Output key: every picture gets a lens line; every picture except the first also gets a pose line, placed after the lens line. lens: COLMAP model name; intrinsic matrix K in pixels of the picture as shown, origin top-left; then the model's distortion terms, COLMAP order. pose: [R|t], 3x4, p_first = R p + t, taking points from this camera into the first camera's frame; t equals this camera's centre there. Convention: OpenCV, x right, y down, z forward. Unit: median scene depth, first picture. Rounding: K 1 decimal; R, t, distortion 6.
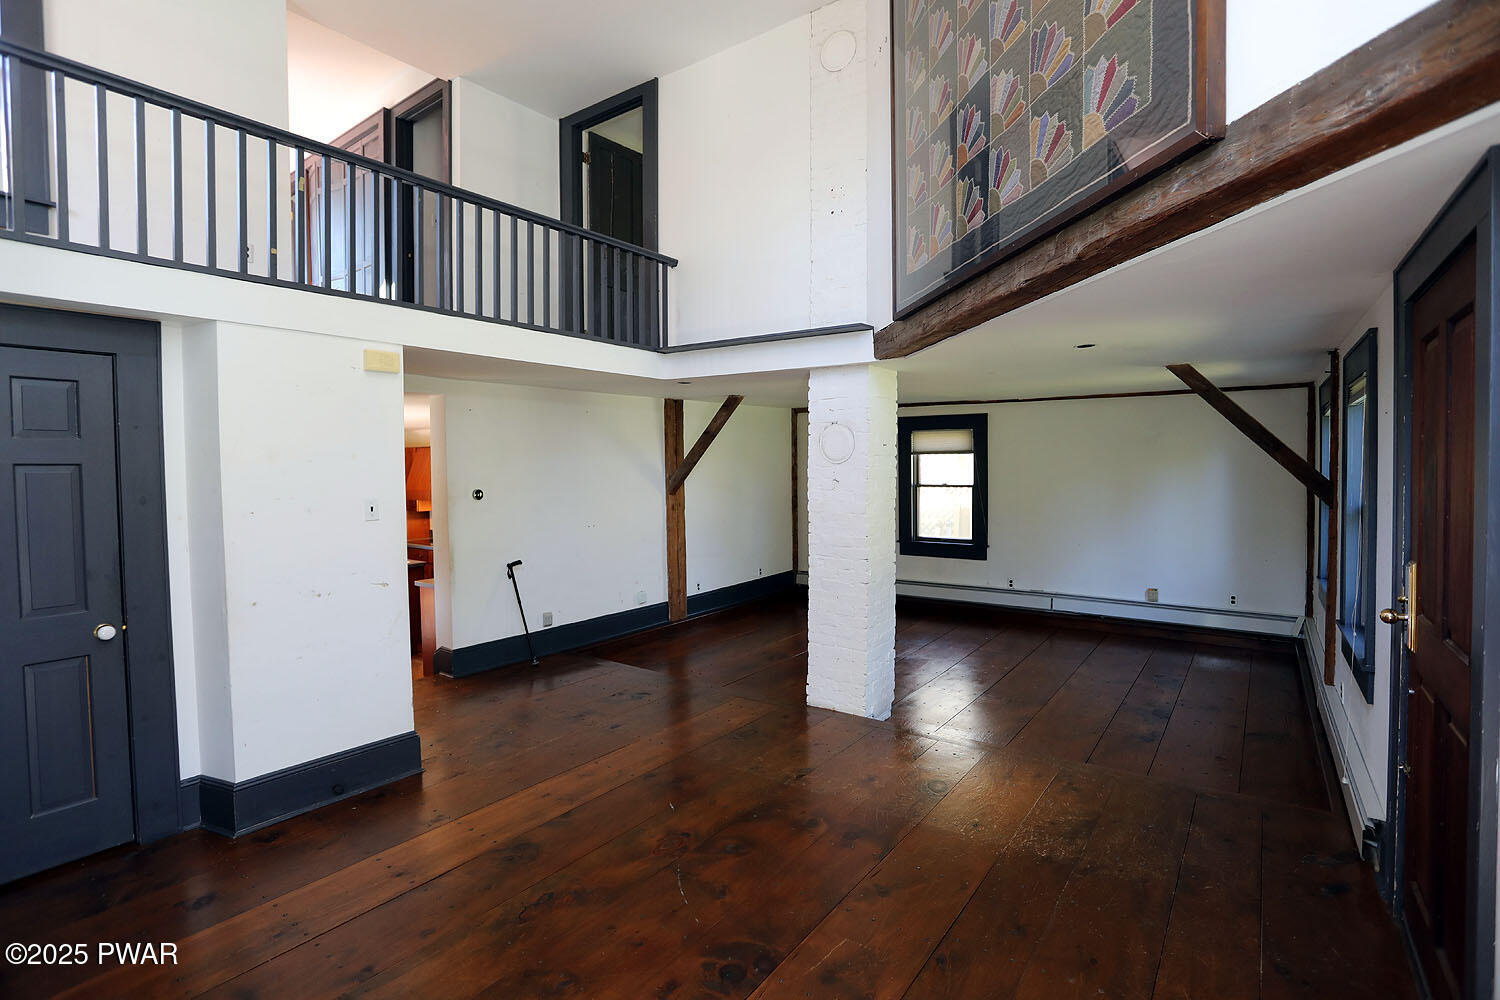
lens RADIAL K [[712.3, 0, 747.2], [0, 712.3, 490.0], [0, 0, 1]] dist [-0.066158, 0.021756]
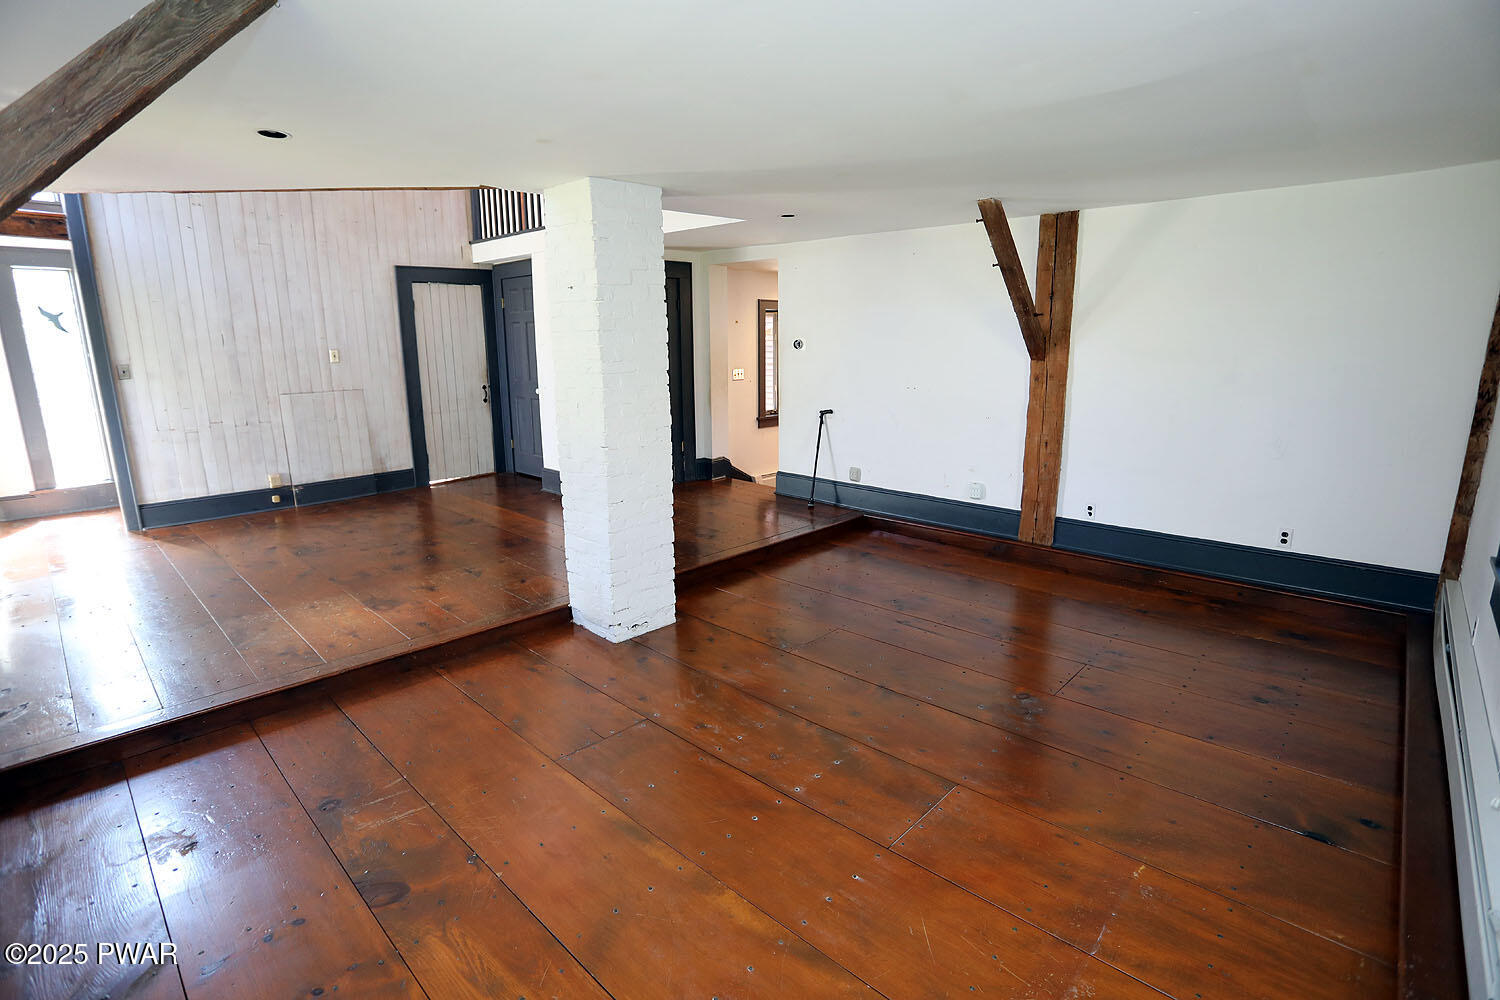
lens RADIAL K [[712.3, 0, 747.2], [0, 712.3, 490.0], [0, 0, 1]] dist [-0.066158, 0.021756]
pose [[-0.123515, 0.219996, -0.967650, 0.724752], [-0.020237, 0.974355, 0.224104, -0.017699], [0.992136, 0.047263, -0.115896, 0.984258]]
